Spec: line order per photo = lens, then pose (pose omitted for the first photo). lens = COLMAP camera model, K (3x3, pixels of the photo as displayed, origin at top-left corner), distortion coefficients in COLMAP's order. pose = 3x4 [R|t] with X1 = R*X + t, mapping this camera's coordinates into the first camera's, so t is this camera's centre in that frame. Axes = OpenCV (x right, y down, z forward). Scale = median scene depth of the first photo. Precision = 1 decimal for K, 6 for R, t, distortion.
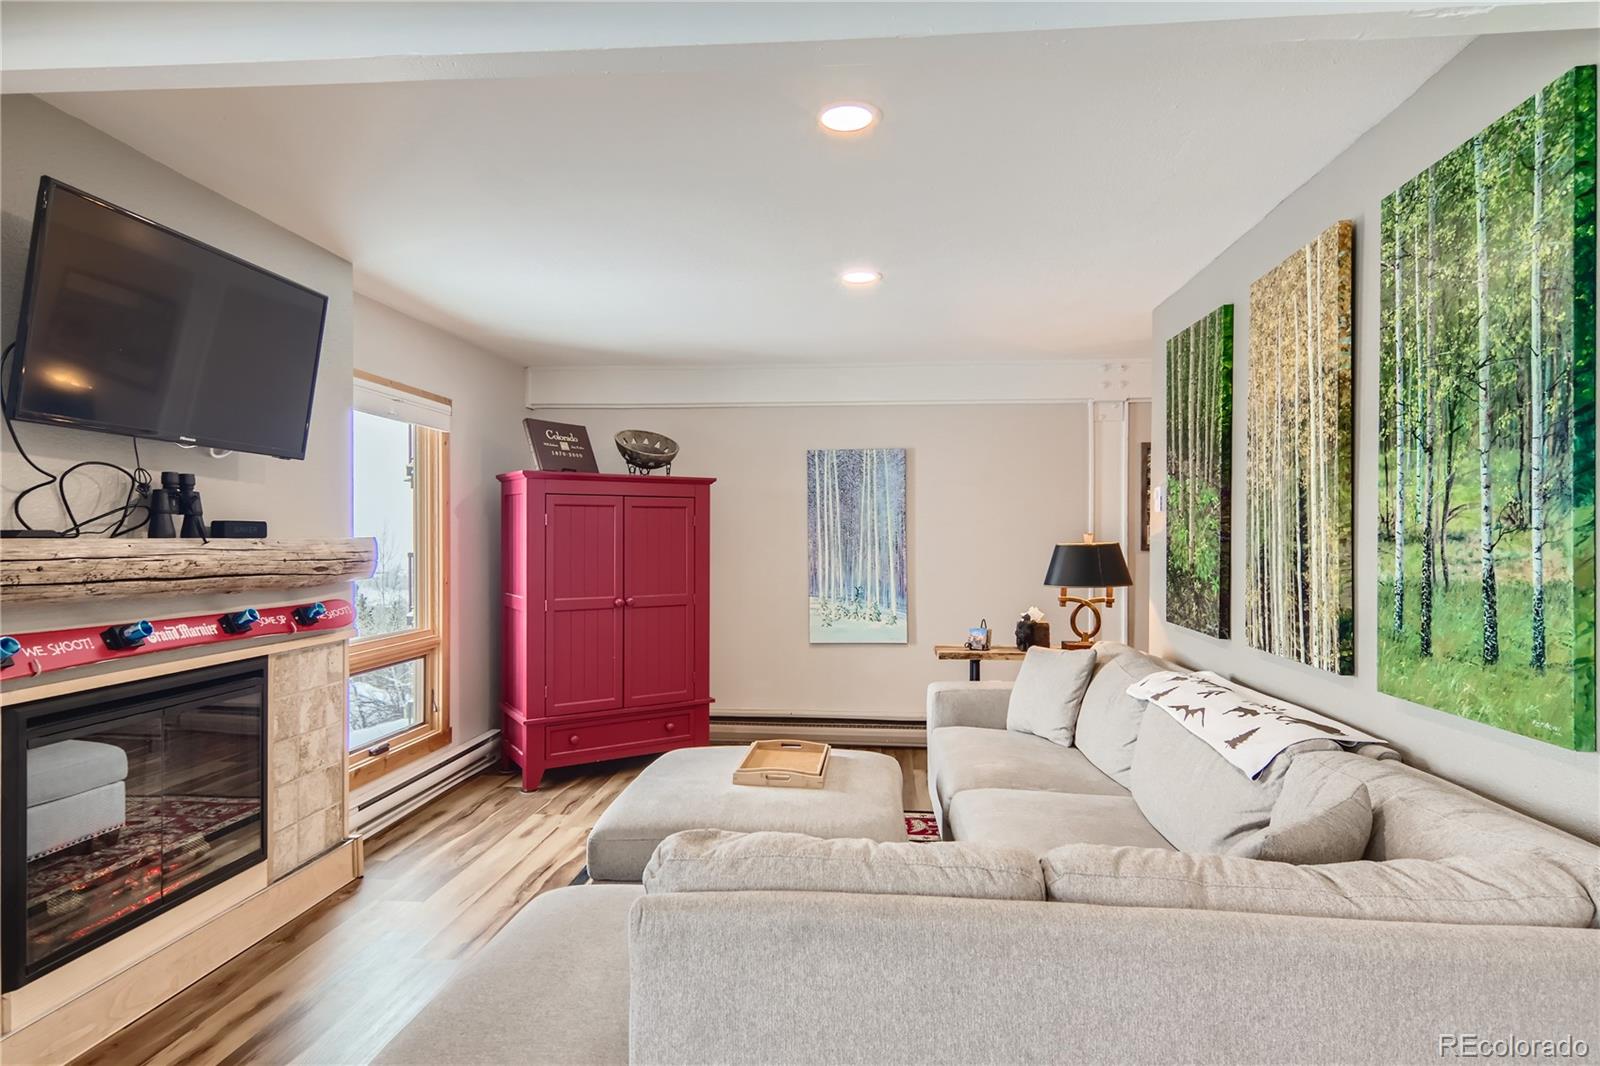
lens RADIAL K [[875.4, 0, 796.7], [0, 875.4, 542.3], [0, 0, 1]] dist [0.019522, -0.007473]
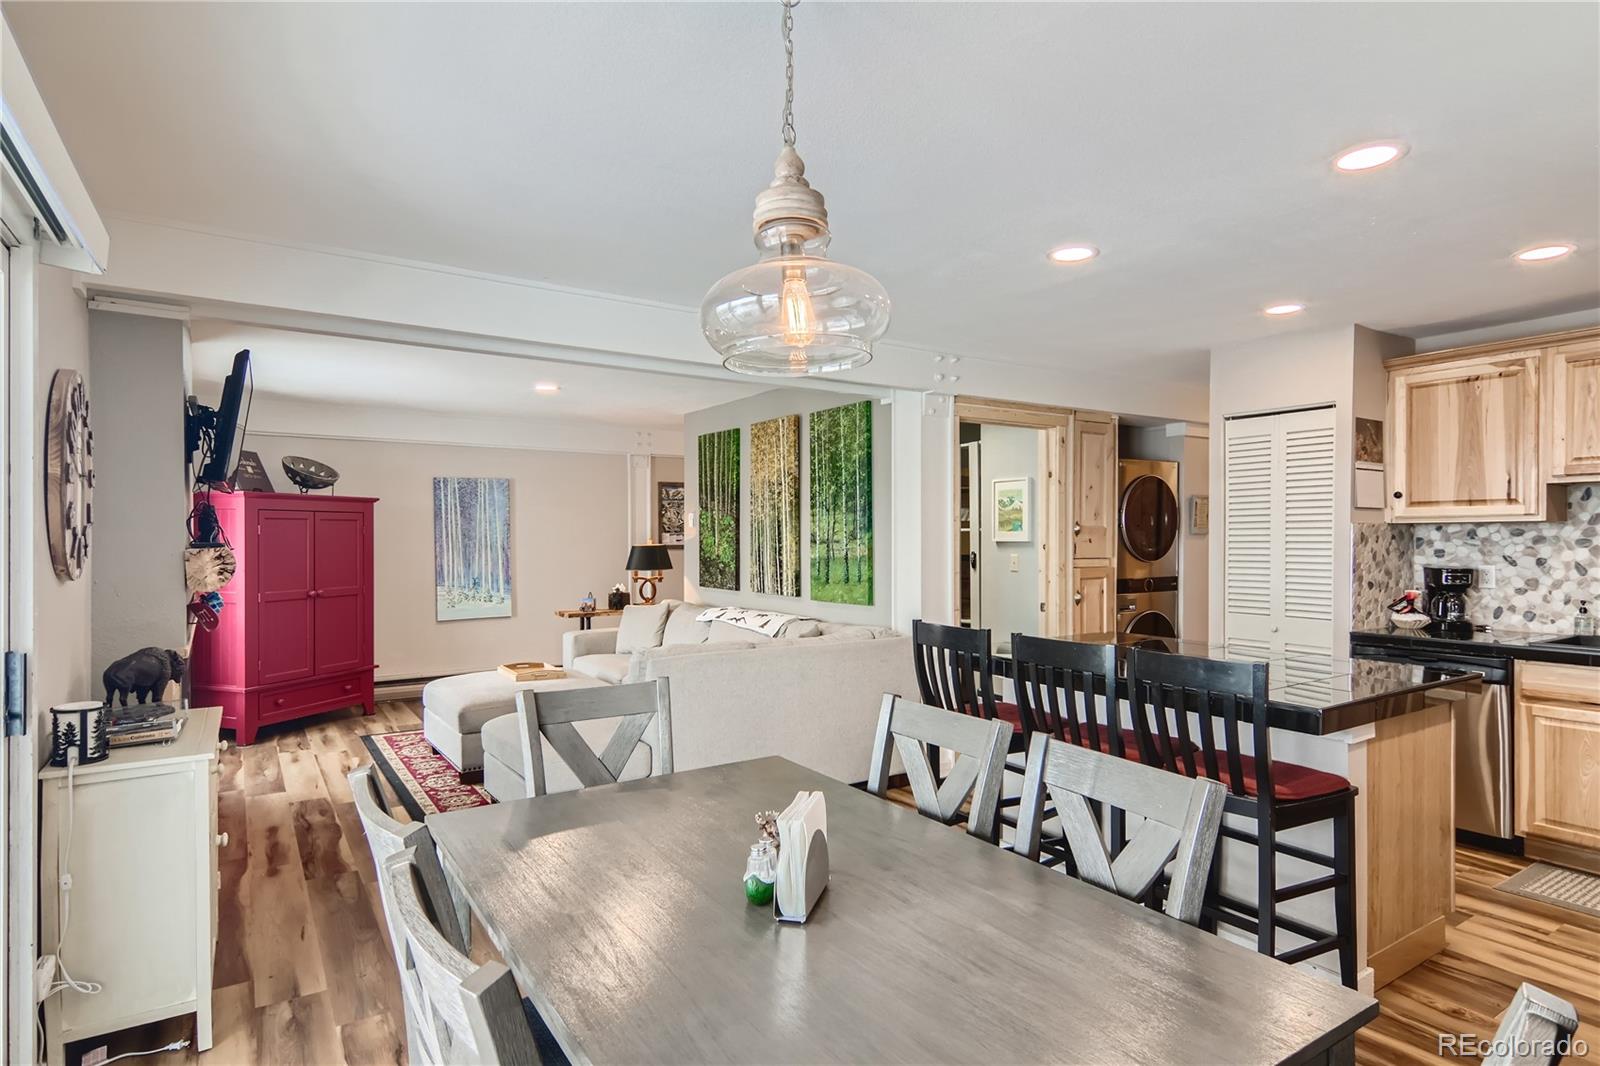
lens RADIAL K [[875.4, 0, 808.5], [0, 875.4, 539.6], [0, 0, 1]] dist [0.019522, -0.007473]
pose [[0.777993, -0.005450, 0.628249, -0.828793], [0.008292, 0.999964, -0.001593, -0.006010], [-0.628218, 0.006449, 0.778011, -0.865298]]
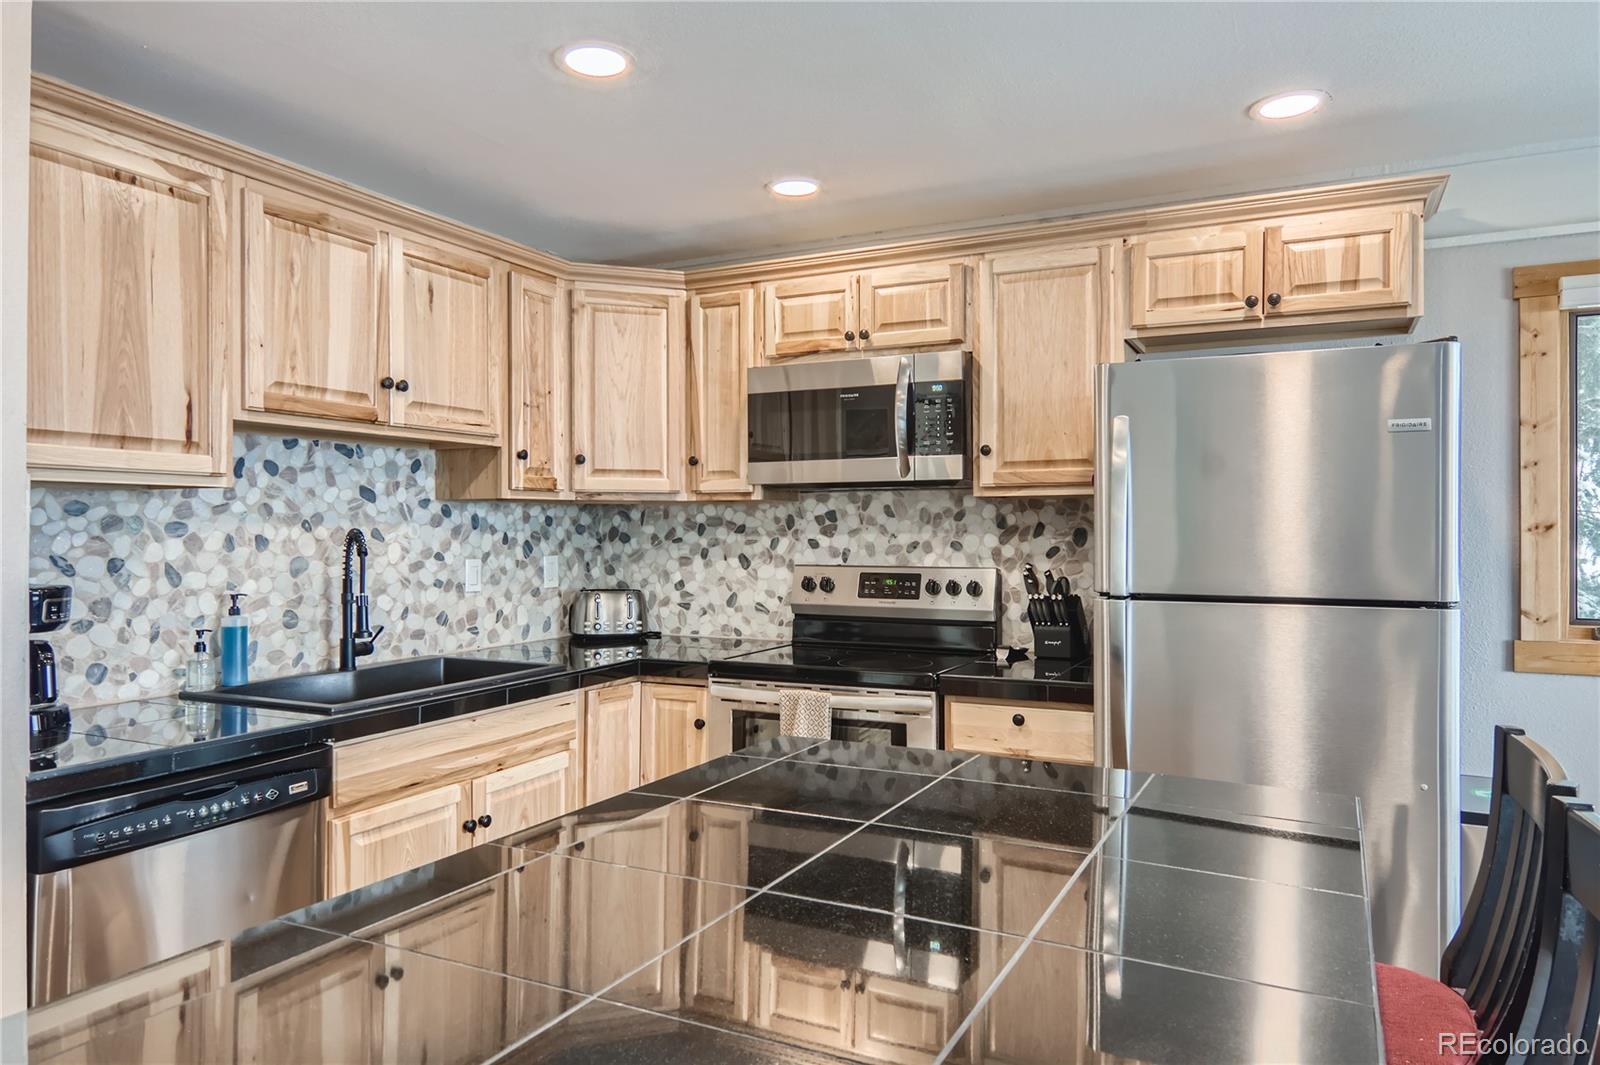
lens RADIAL K [[1048.1, 0, 800.2], [0, 1048.1, 526.7], [0, 0, 1]] dist [-0.001517, 0.000550]
pose [[-0.934773, 0.001469, 0.355242, 0.246317], [0.002530, 0.999994, 0.002524, 0.005102], [-0.355237, 0.003258, -0.934771, 0.231469]]
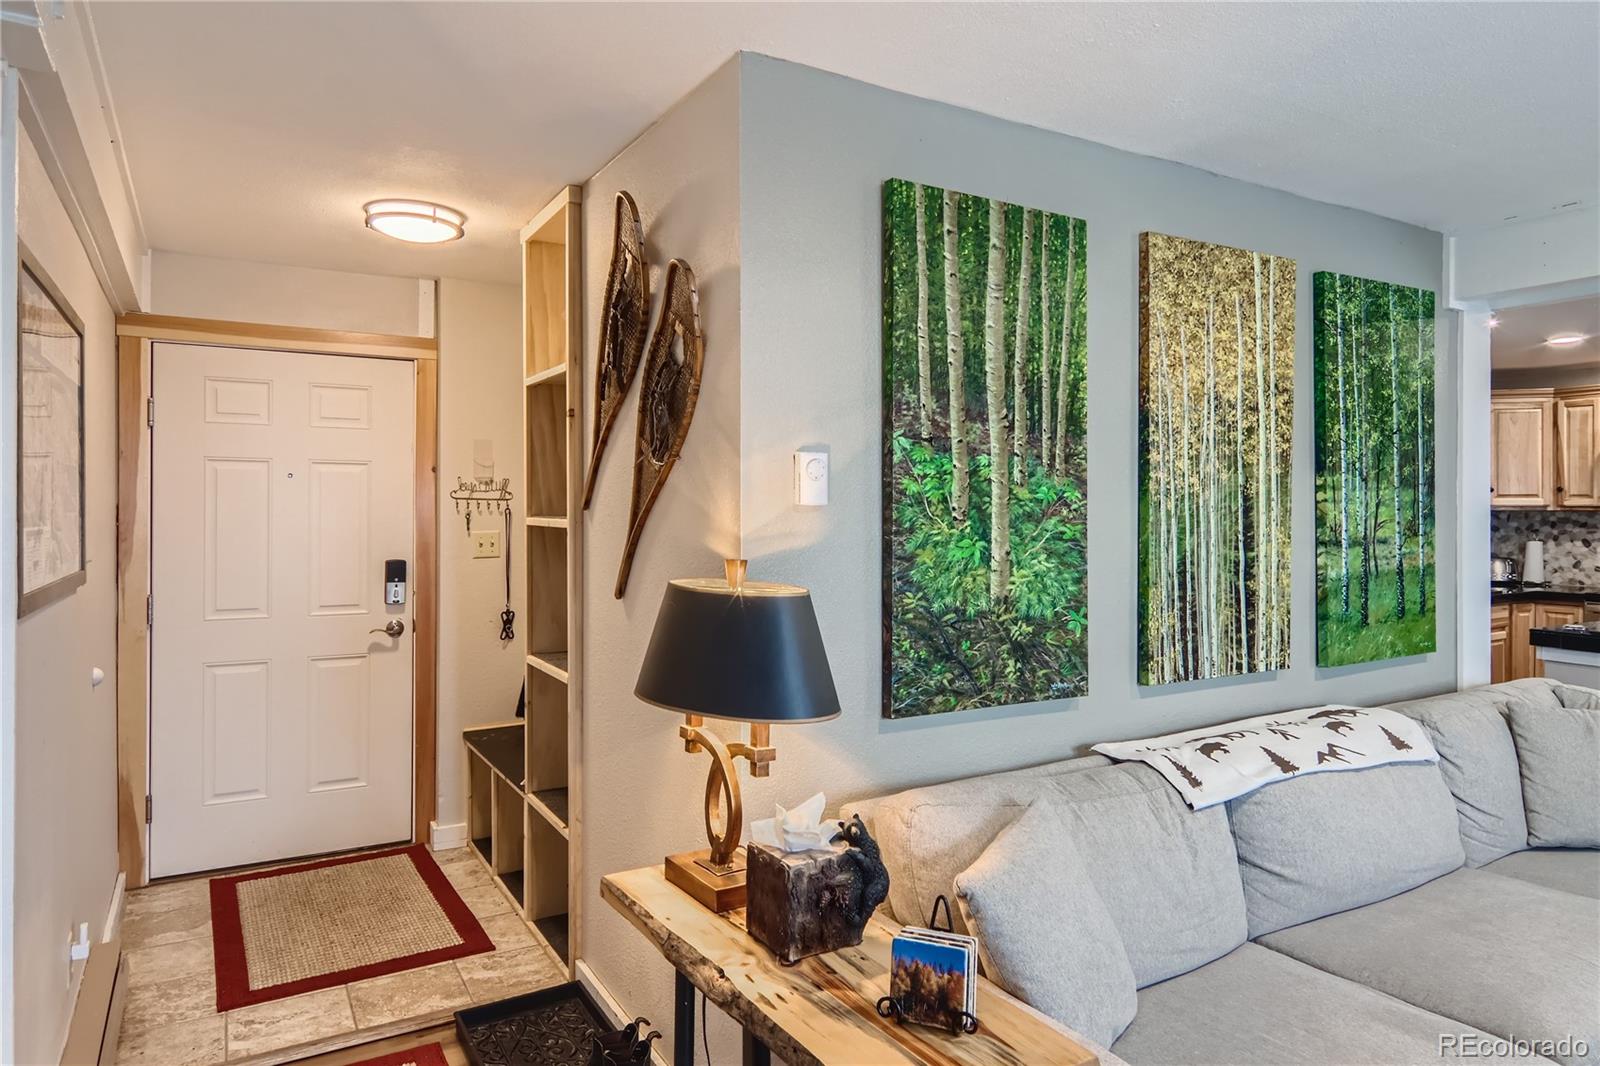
lens RADIAL K [[997.9, 0, 796.9], [0, 997.9, 512.5], [0, 0, 1]] dist [0.014469, -0.005840]
pose [[-0.590866, -0.002962, 0.806764, -0.030331], [0.006033, 0.999949, 0.008089, -0.054259], [-0.806747, 0.009647, -0.590818, 2.045209]]
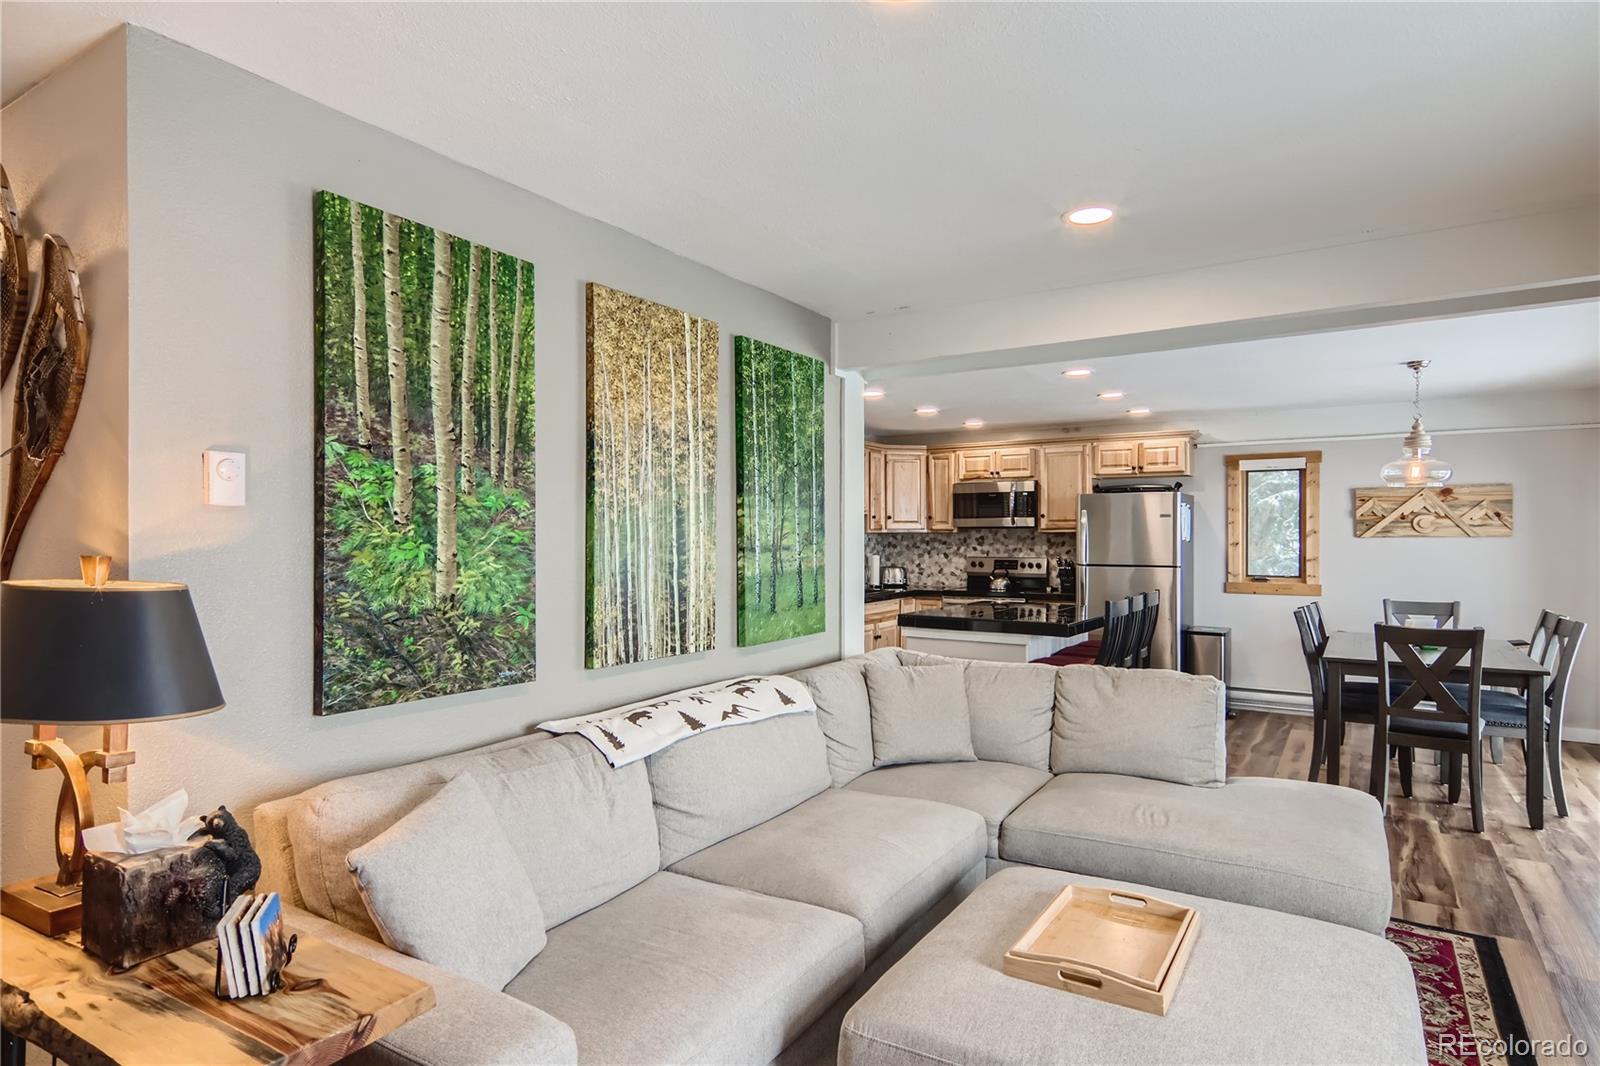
lens RADIAL K [[875.4, 0, 808.3], [0, 875.4, 536.0], [0, 0, 1]] dist [0.019522, -0.007473]
pose [[-0.896687, 0.000157, 0.442664, -0.115646], [0.002562, 0.999985, 0.004836, -0.030752], [-0.442657, 0.005471, -0.896674, 1.980296]]
